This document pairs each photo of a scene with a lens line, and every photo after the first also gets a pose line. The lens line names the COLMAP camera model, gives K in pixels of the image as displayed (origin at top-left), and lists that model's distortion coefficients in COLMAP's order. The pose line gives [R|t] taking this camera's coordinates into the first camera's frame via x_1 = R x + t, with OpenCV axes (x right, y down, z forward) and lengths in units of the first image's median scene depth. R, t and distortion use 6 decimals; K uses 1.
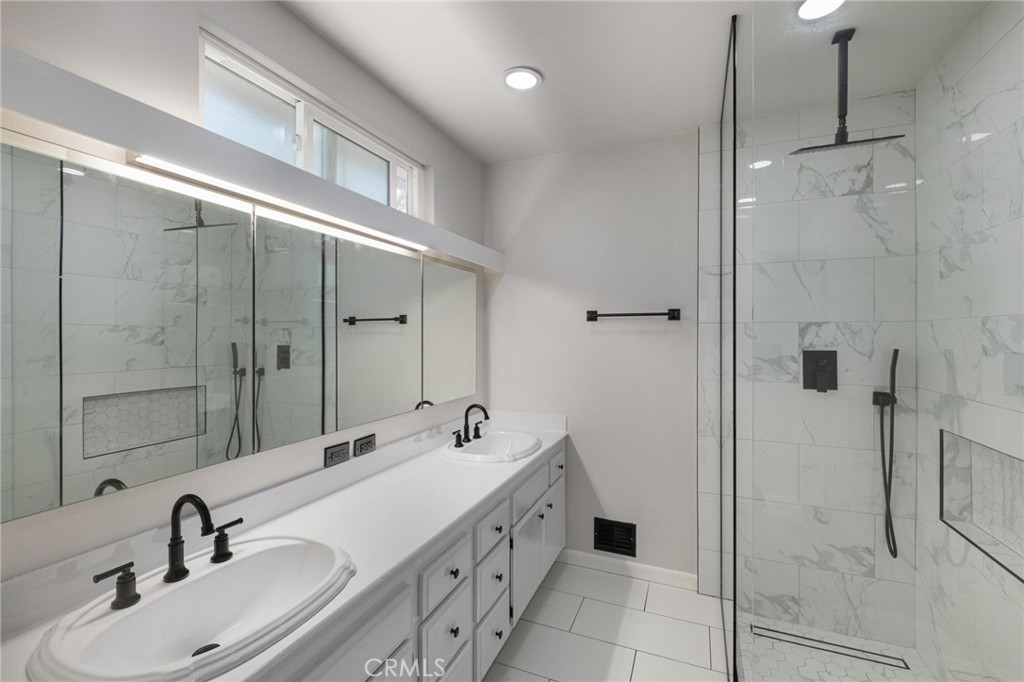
lens RADIAL K [[443.0, 0, 511.3], [0, 443.0, 333.7], [0, 0, 1]] dist [0.003729, -0.007191]
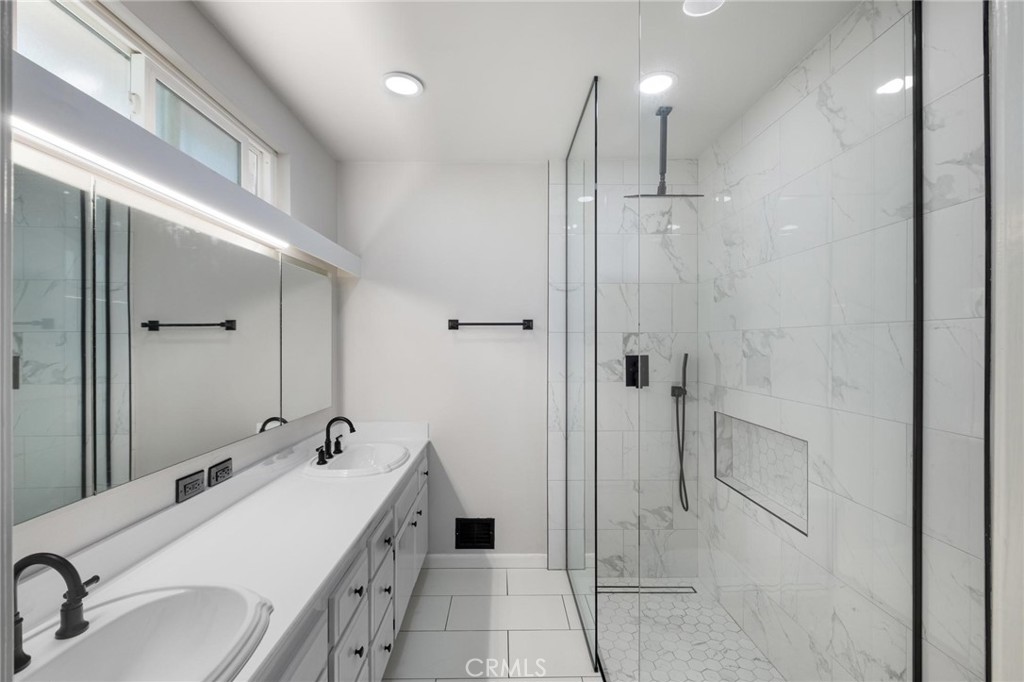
lens RADIAL K [[446.6, 0, 509.4], [0, 446.6, 342.7], [0, 0, 1]] dist [0.001410, -0.004498]
pose [[0.914554, -0.000164, 0.404463, -0.149535], [-0.000899, 0.999997, 0.002438, -0.000322], [-0.404462, -0.002593, 0.914551, -0.010093]]
